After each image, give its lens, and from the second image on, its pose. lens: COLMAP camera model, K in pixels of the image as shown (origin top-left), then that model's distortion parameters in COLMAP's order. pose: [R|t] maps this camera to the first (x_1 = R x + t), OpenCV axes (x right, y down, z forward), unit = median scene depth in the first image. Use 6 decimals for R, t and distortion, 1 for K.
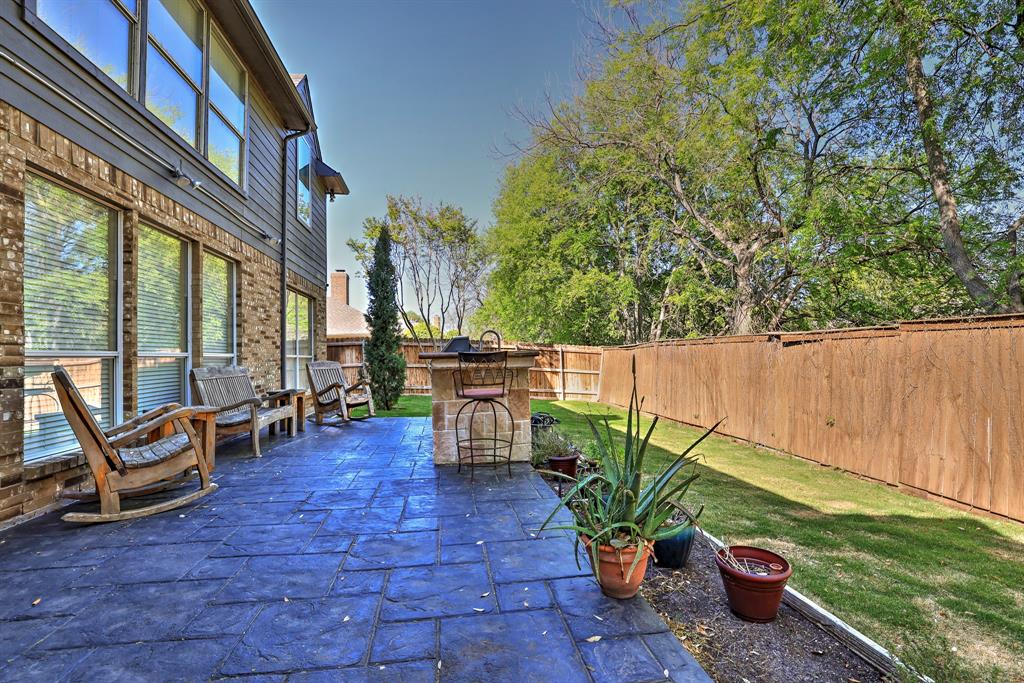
lens RADIAL K [[459.7, 0, 514.2], [0, 459.7, 339.5], [0, 0, 1]] dist [-0.025191, 0.004156]
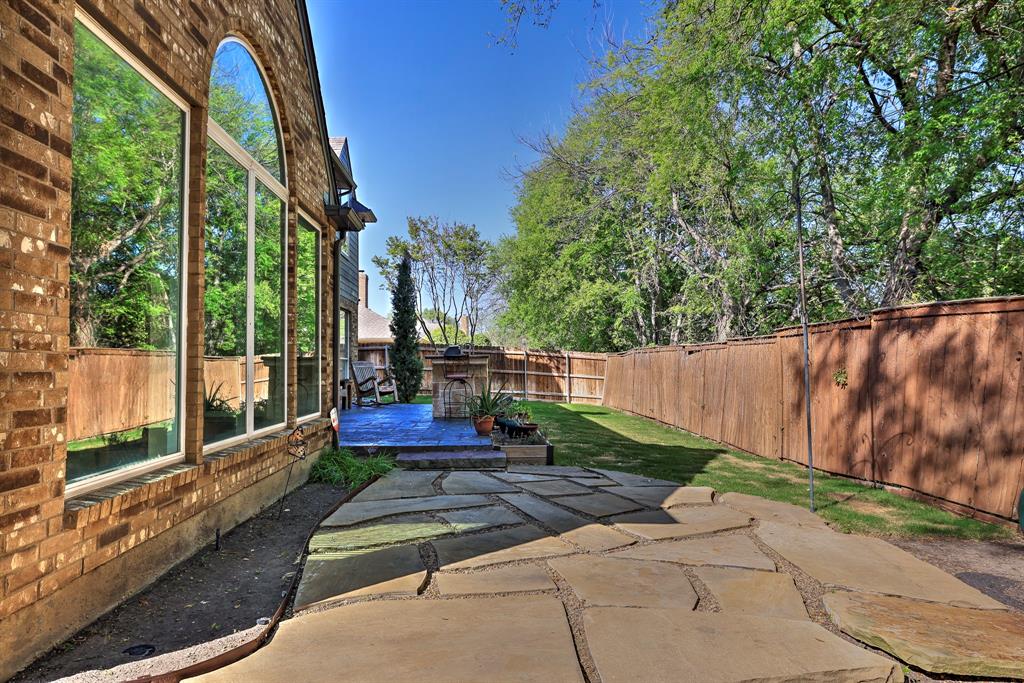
lens RADIAL K [[593.9, 0, 511.7], [0, 593.9, 351.8], [0, 0, 1]] dist [0.009306, 0.000490]
pose [[0.995365, 0.009983, -0.095647, 0.117204], [-0.008579, 0.999850, 0.015073, -0.007404], [0.095783, -0.014183, 0.995301, -0.427554]]
